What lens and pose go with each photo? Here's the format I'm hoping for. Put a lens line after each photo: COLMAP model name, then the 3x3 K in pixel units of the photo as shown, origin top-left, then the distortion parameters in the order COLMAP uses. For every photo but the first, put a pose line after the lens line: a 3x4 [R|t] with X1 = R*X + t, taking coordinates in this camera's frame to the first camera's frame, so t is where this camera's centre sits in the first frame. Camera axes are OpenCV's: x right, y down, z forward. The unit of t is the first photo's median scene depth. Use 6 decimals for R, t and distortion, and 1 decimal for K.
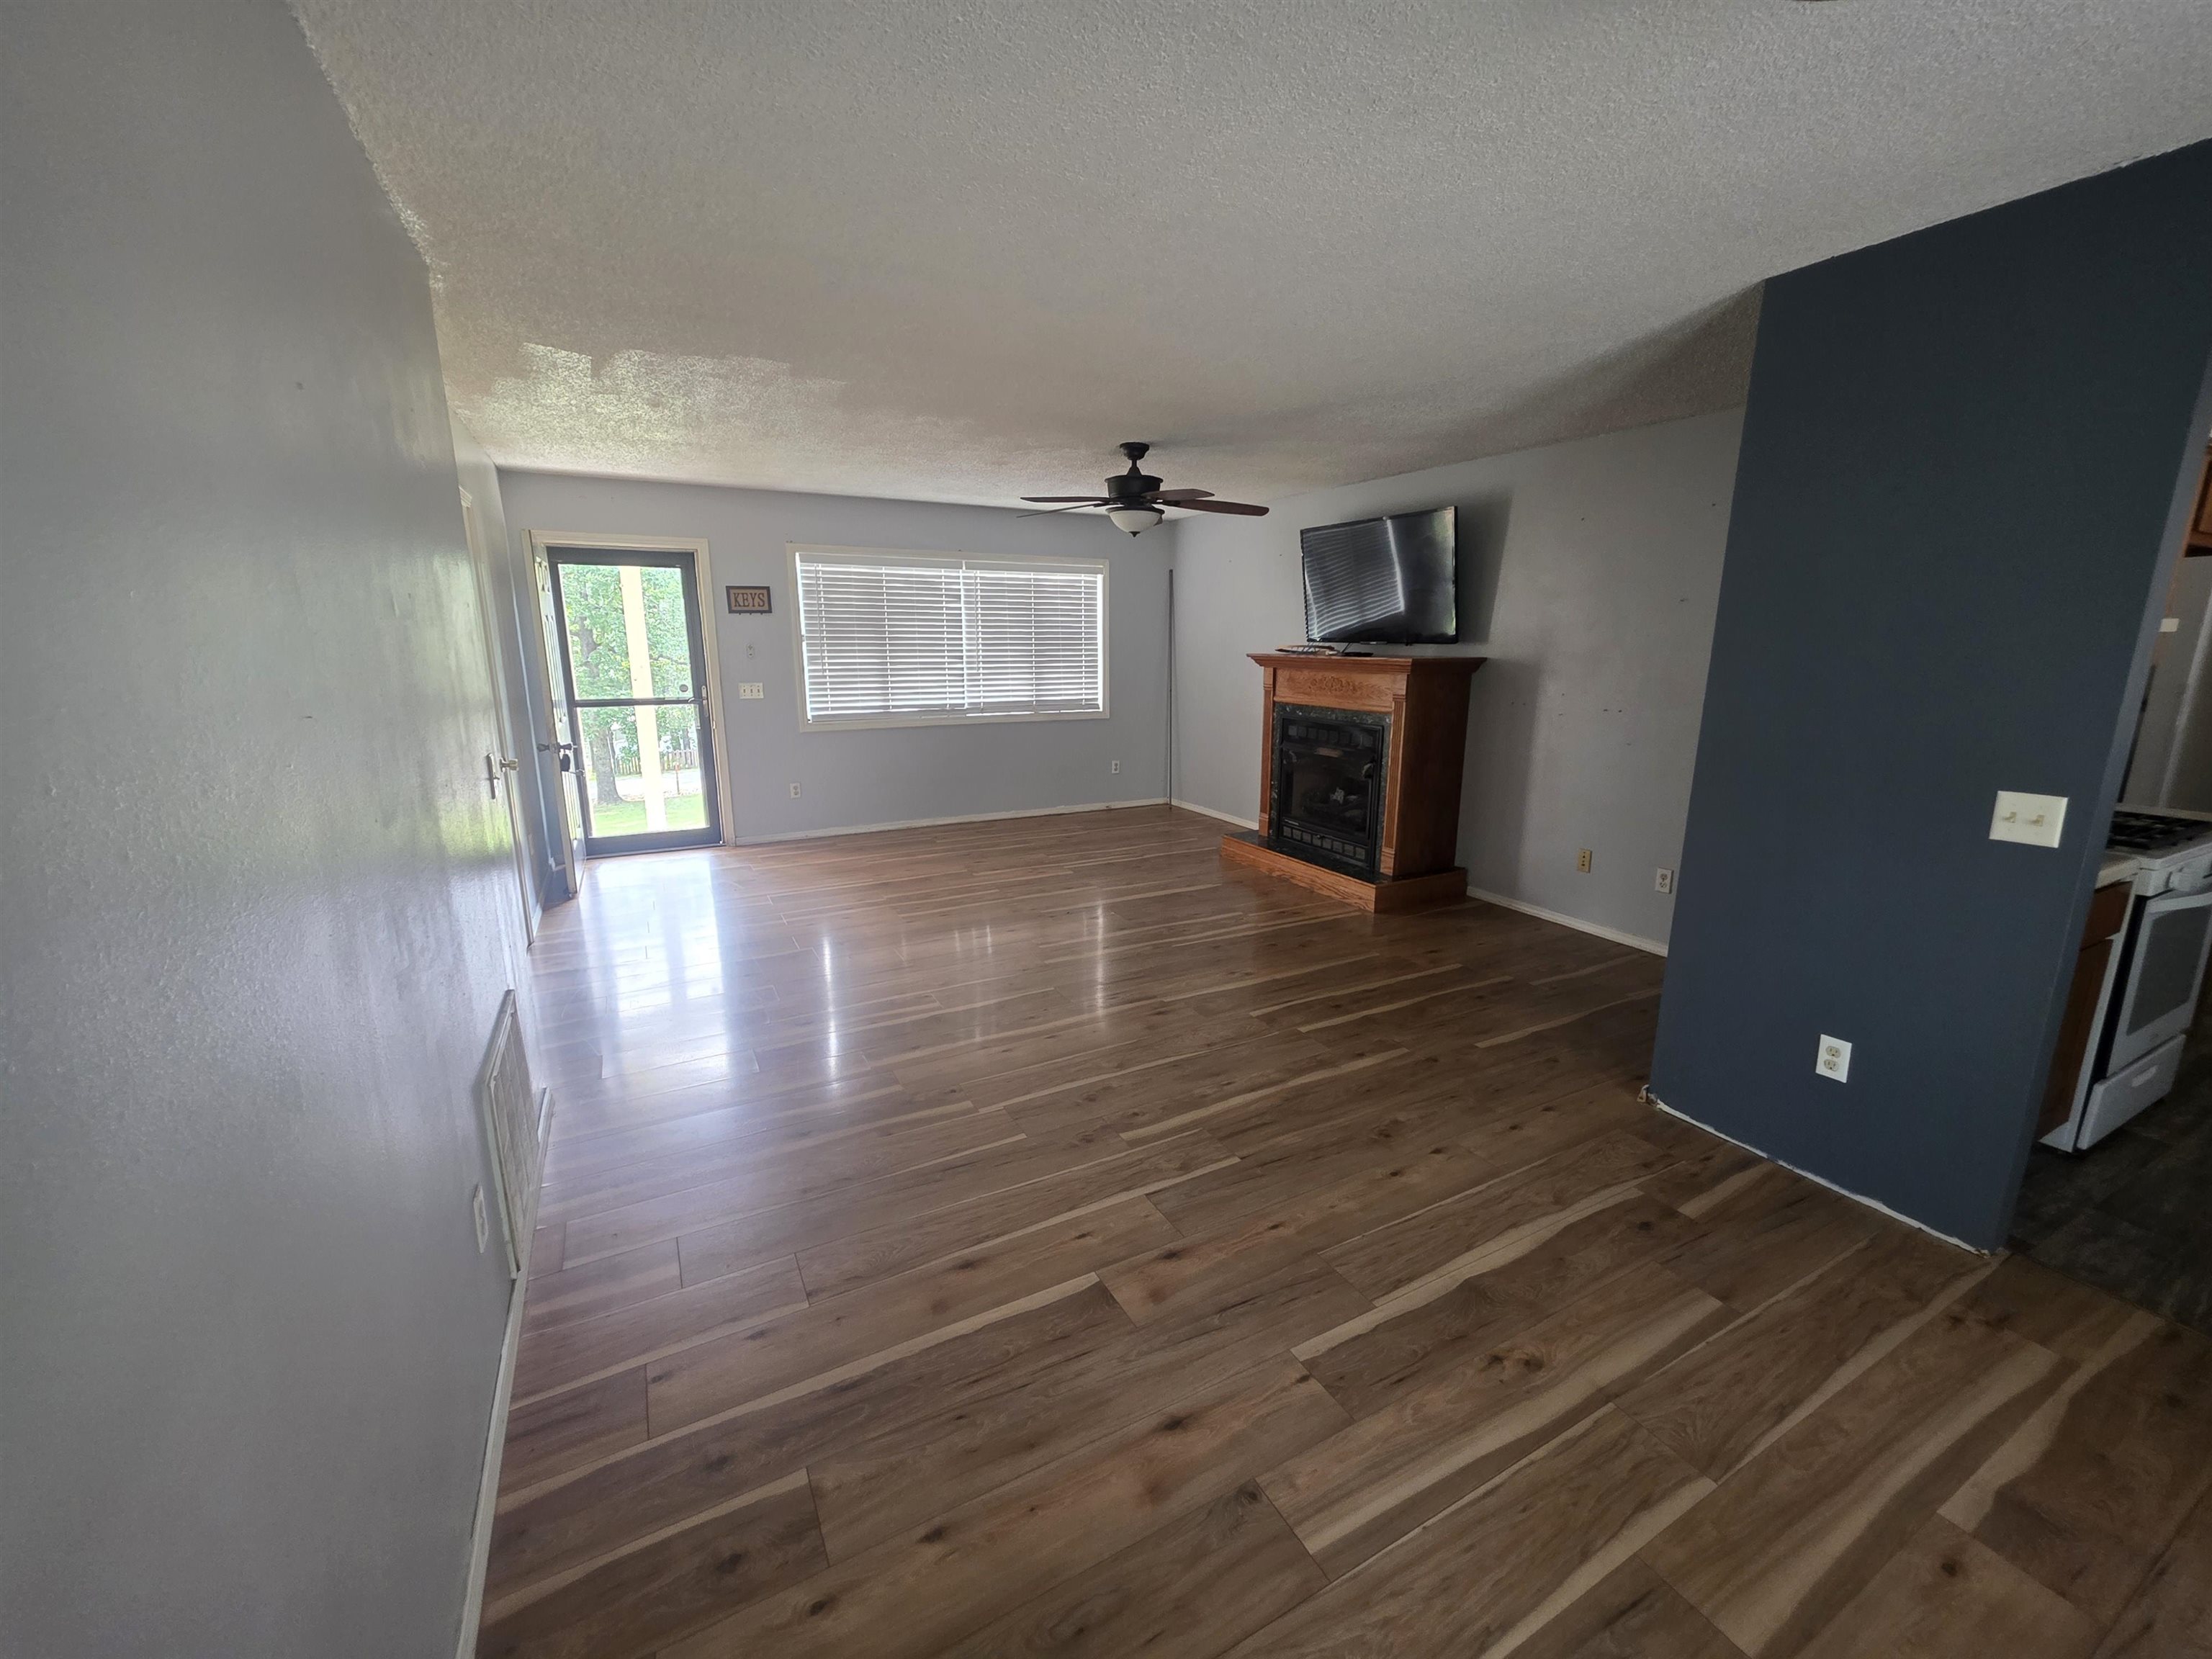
lens RADIAL K [[890.2, 0, 1110.2], [0, 890.2, 829.2], [0, 0, 1]] dist [0.000986, 0.000405]
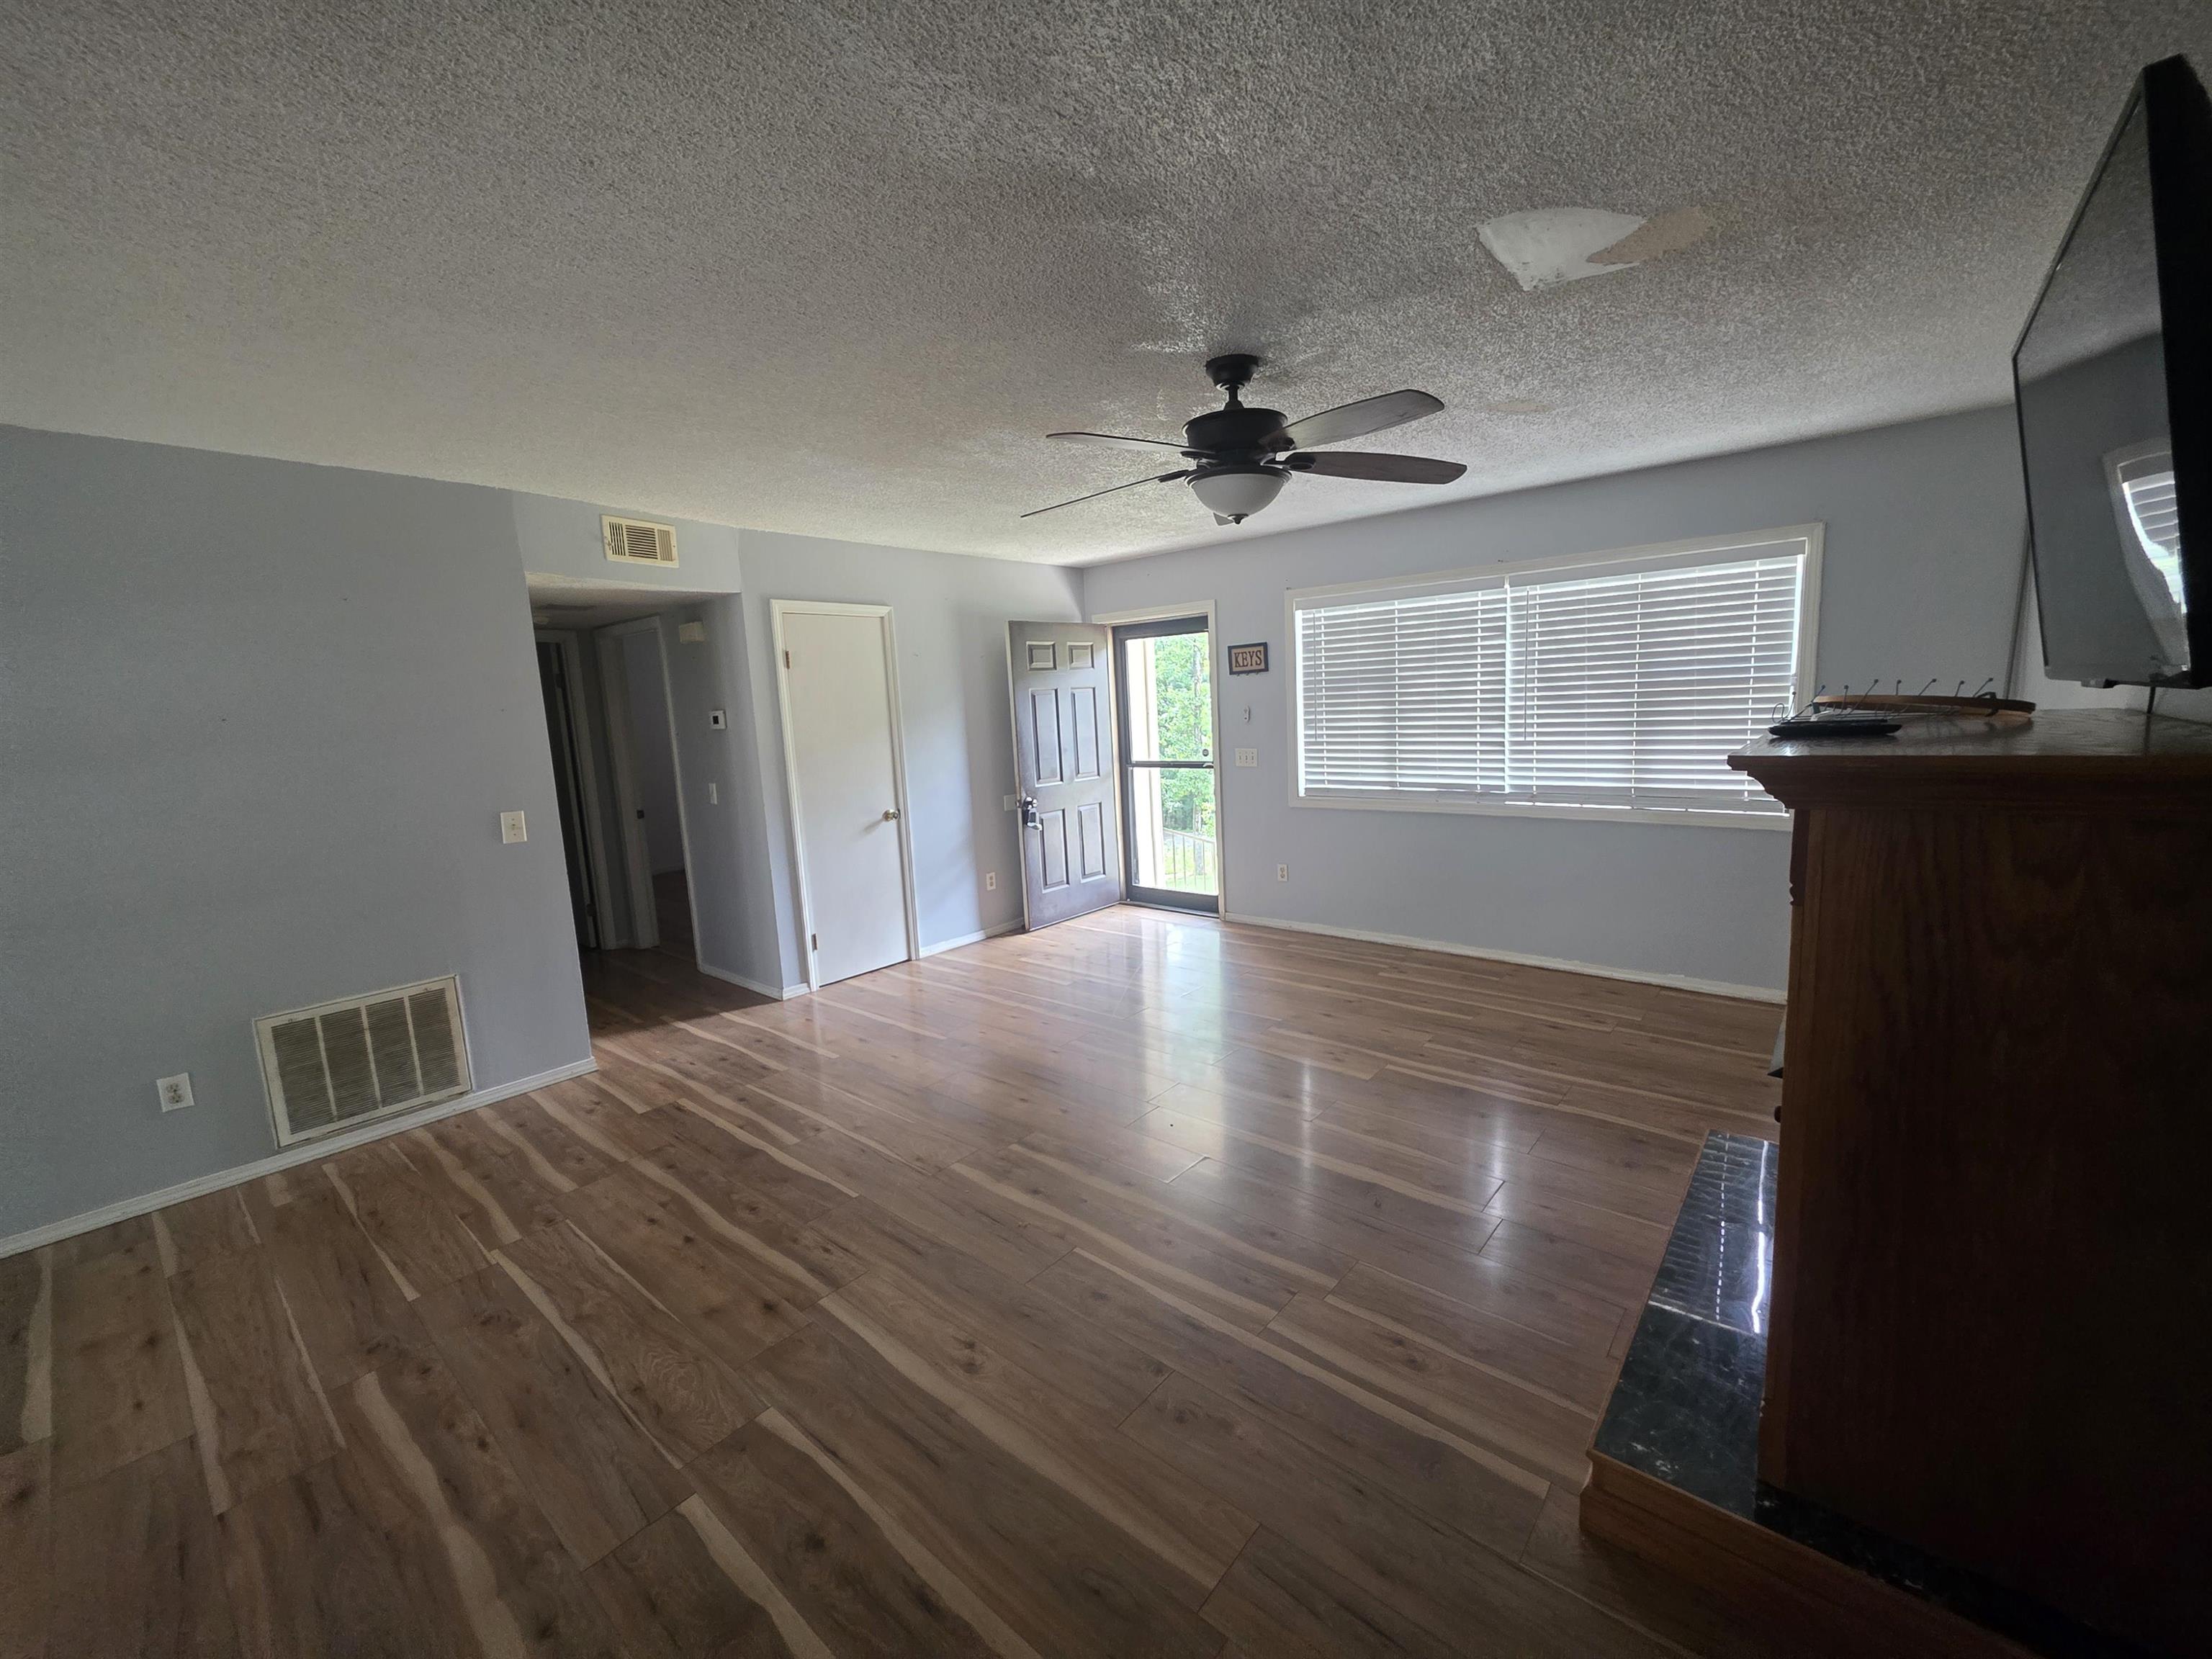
lens RADIAL K [[890.2, 0, 1111.6], [0, 890.2, 822.6], [0, 0, 1]] dist [0.000986, 0.000405]
pose [[0.363618, 0.105423, -0.925563, 0.535102], [-0.154956, 0.986578, 0.051496, -0.155726], [0.918570, 0.124697, 0.375074, 0.731666]]
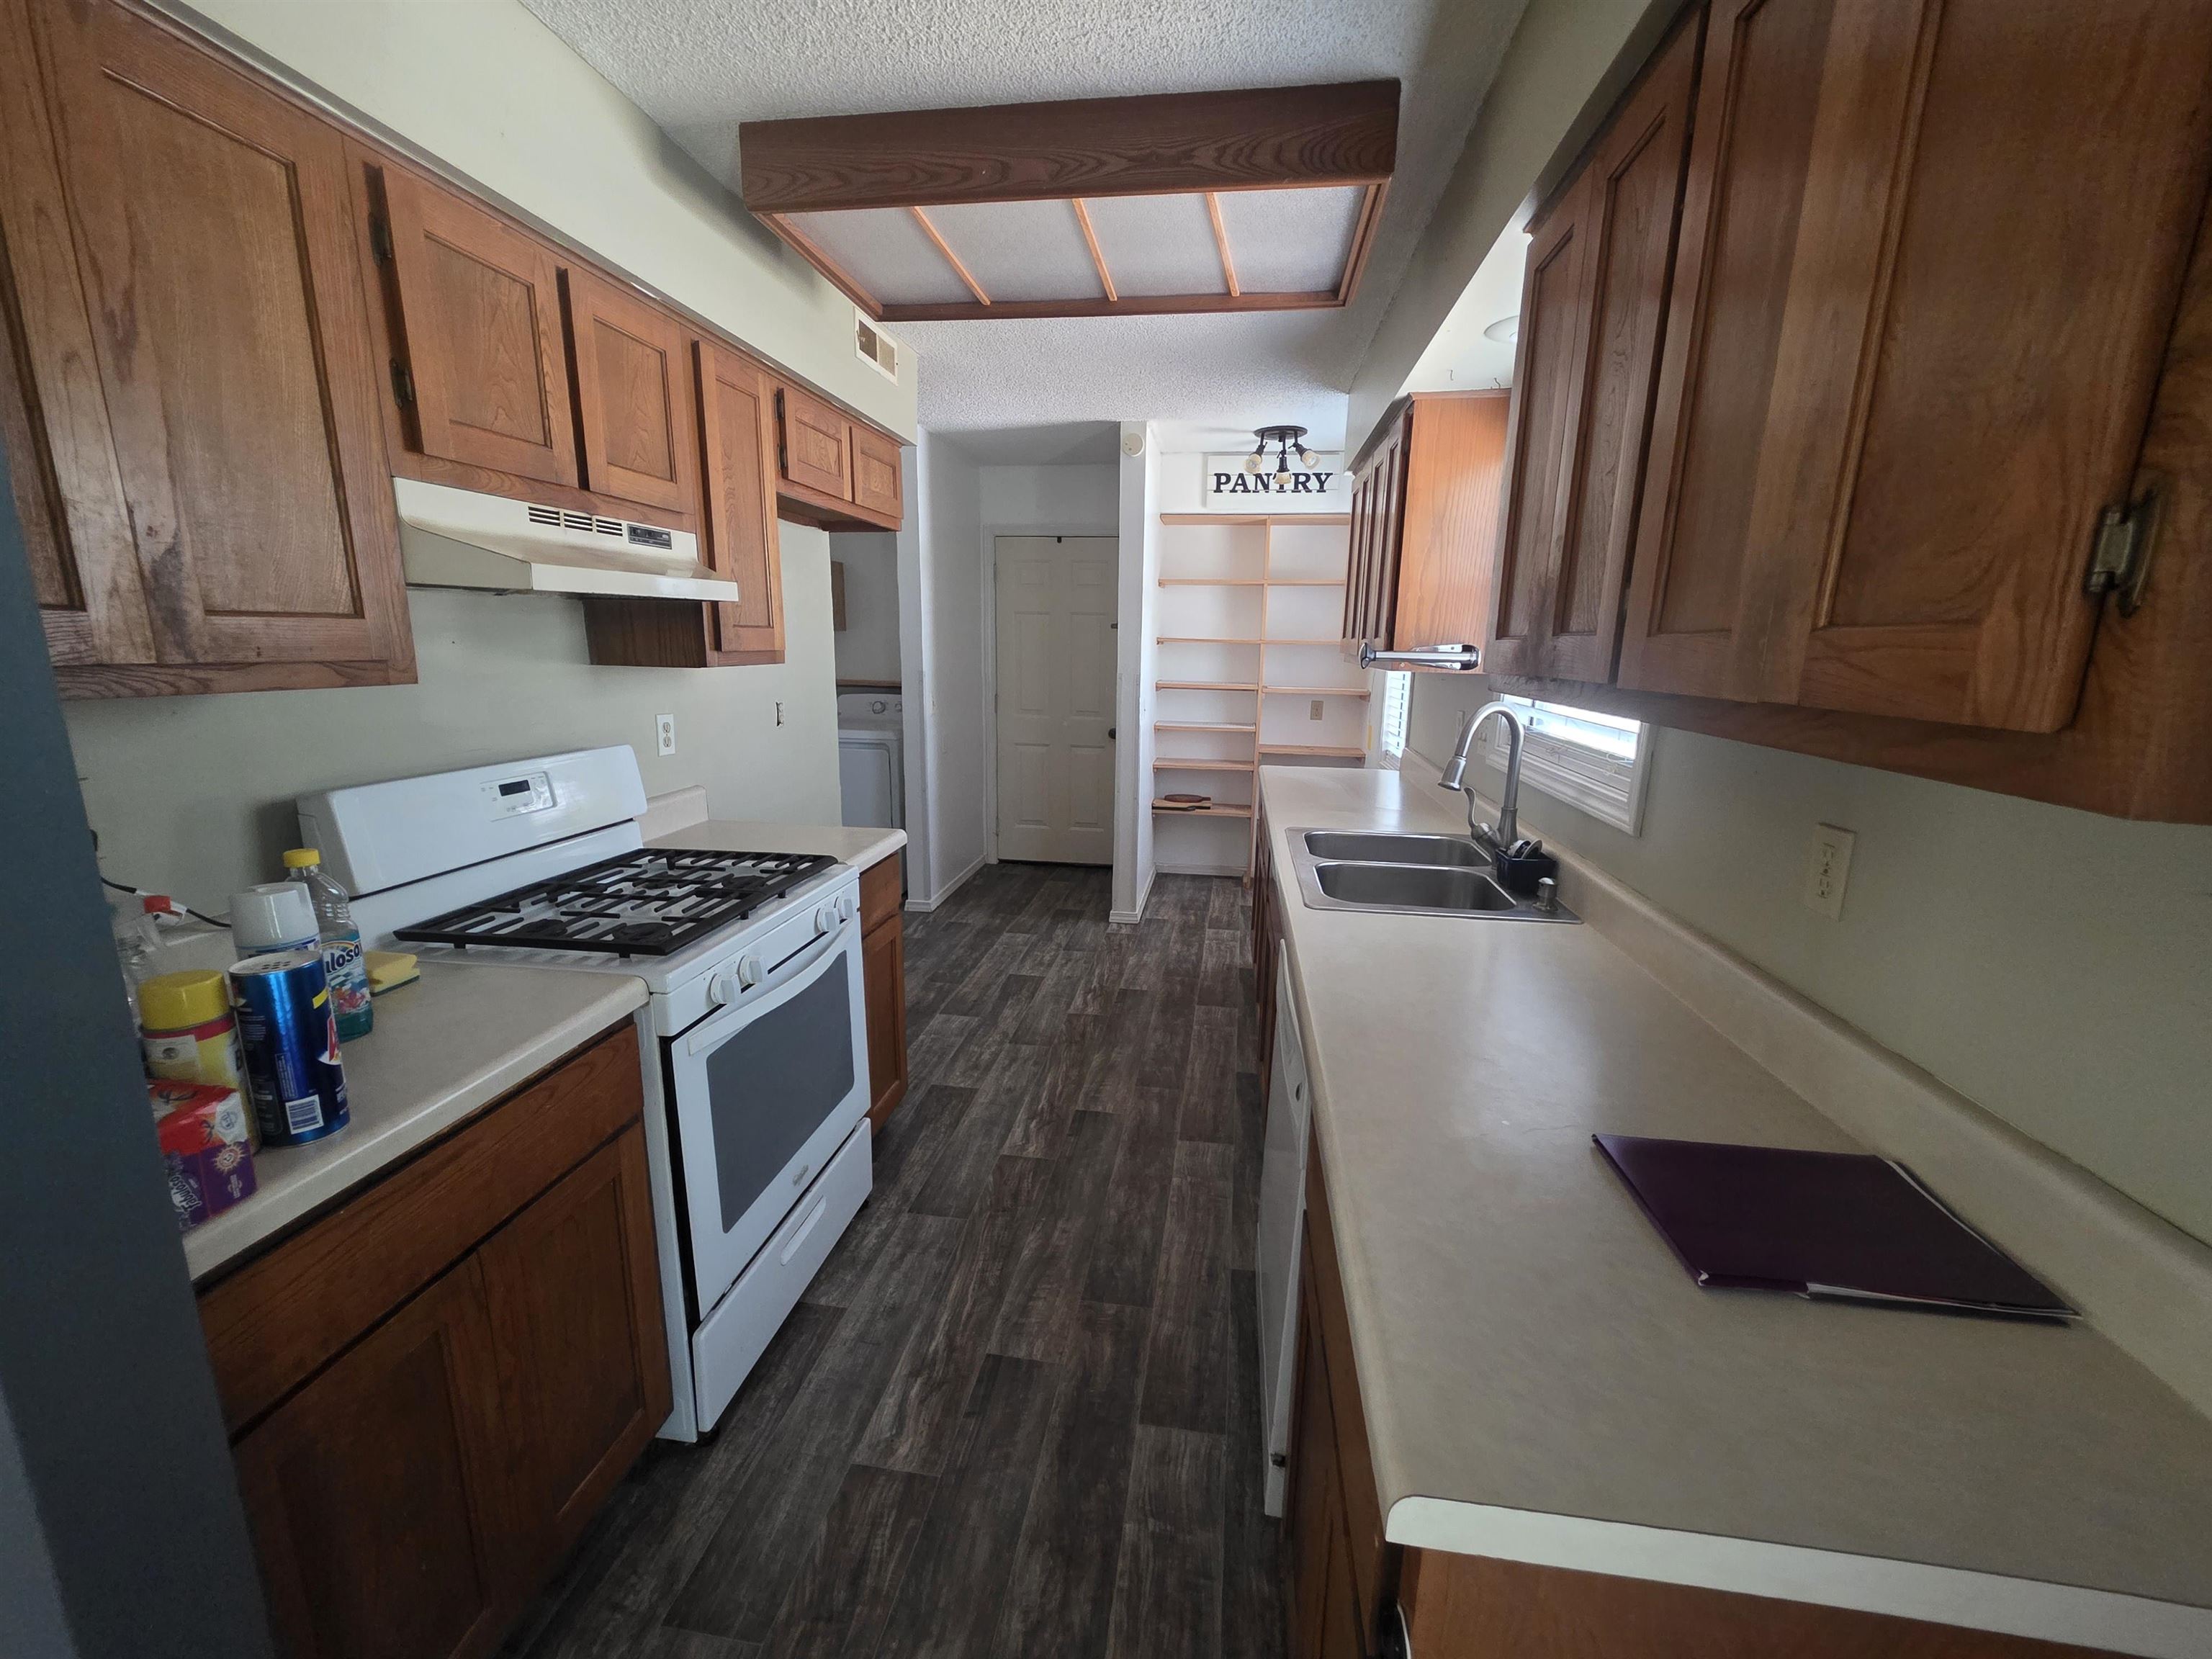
lens RADIAL K [[890.2, 0, 1114.0], [0, 890.2, 831.3], [0, 0, 1]] dist [0.000986, 0.000405]
pose [[0.588460, -0.164857, 0.791541, 0.479754], [0.157575, 0.983604, 0.087712, -0.034873], [-0.793022, 0.073112, 0.604789, 0.213662]]
